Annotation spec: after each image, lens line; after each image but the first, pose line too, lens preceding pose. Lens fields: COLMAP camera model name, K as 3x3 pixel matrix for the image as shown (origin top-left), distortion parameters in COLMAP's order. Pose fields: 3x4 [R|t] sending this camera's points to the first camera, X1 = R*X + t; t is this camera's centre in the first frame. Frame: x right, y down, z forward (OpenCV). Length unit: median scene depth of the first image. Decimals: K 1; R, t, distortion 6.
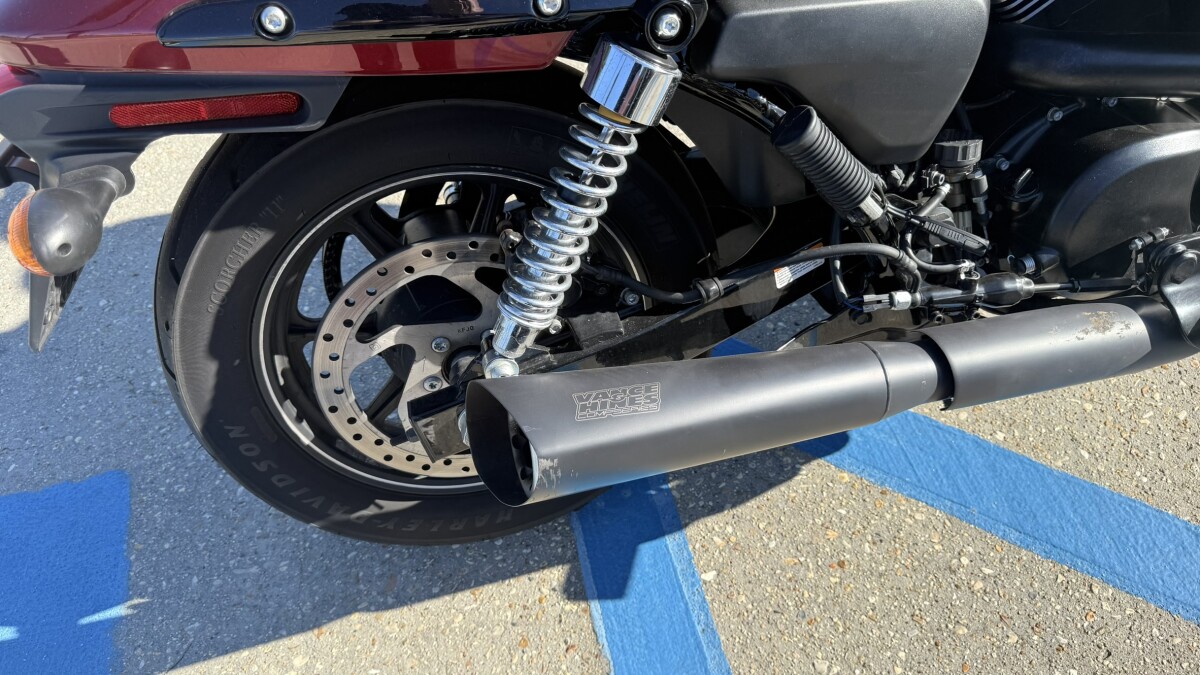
lens RADIAL K [[845.4, 0, 600.0], [0, 845.4, 337.5], [0, 0, 1]] dist [0.088668, -0.152988]
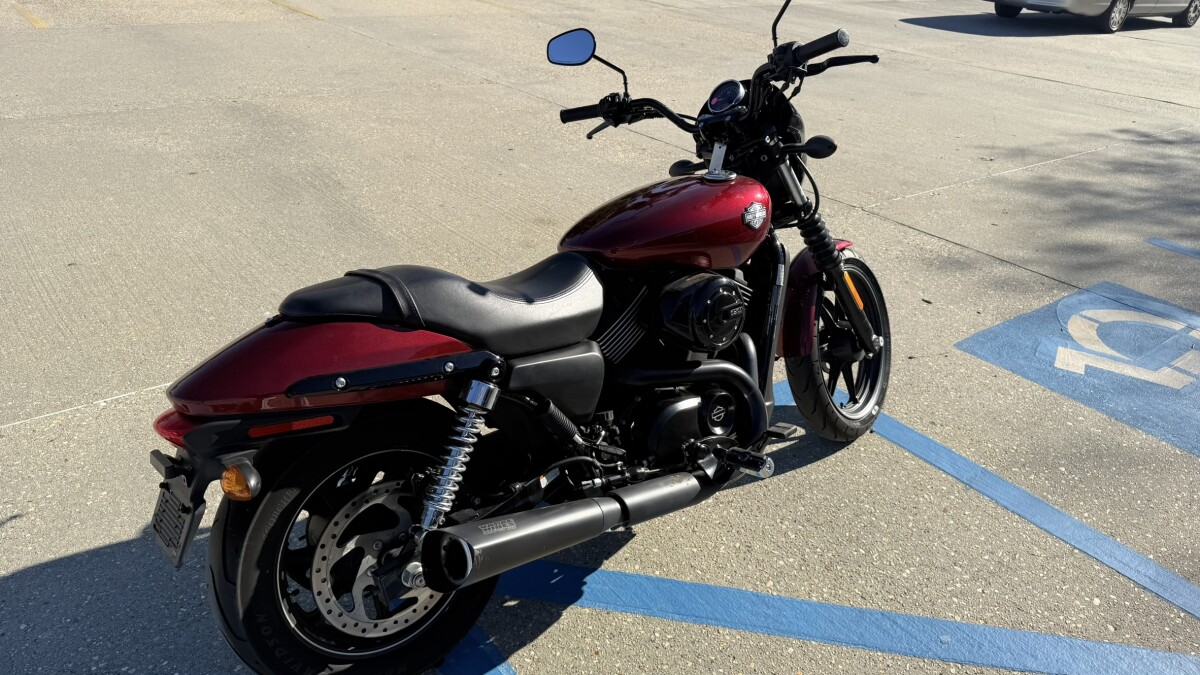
lens RADIAL K [[845.4, 0, 600.0], [0, 845.4, 337.5], [0, 0, 1]] dist [0.088668, -0.152988]
pose [[0.906478, -0.065623, 0.417122, -0.504890], [0.234560, 0.899673, -0.368200, 0.408409], [-0.351111, 0.431605, 0.830926, -0.936661]]
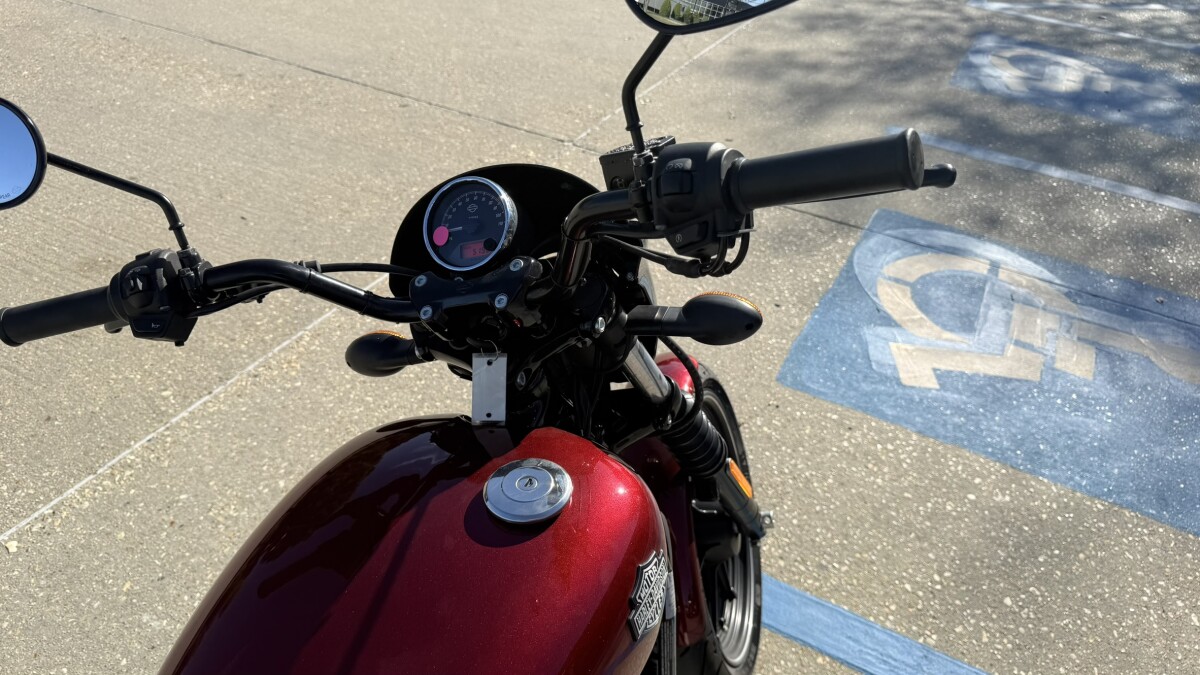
lens RADIAL K [[858.6, 0, 593.5], [0, 858.6, 339.2], [0, 0, 1]] dist [-0.030599, 0.035006]
pose [[0.650979, -0.335079, 0.681138, 0.351648], [0.507563, 0.859356, -0.062339, -0.858265], [-0.564451, 0.386302, 0.729497, 0.015904]]
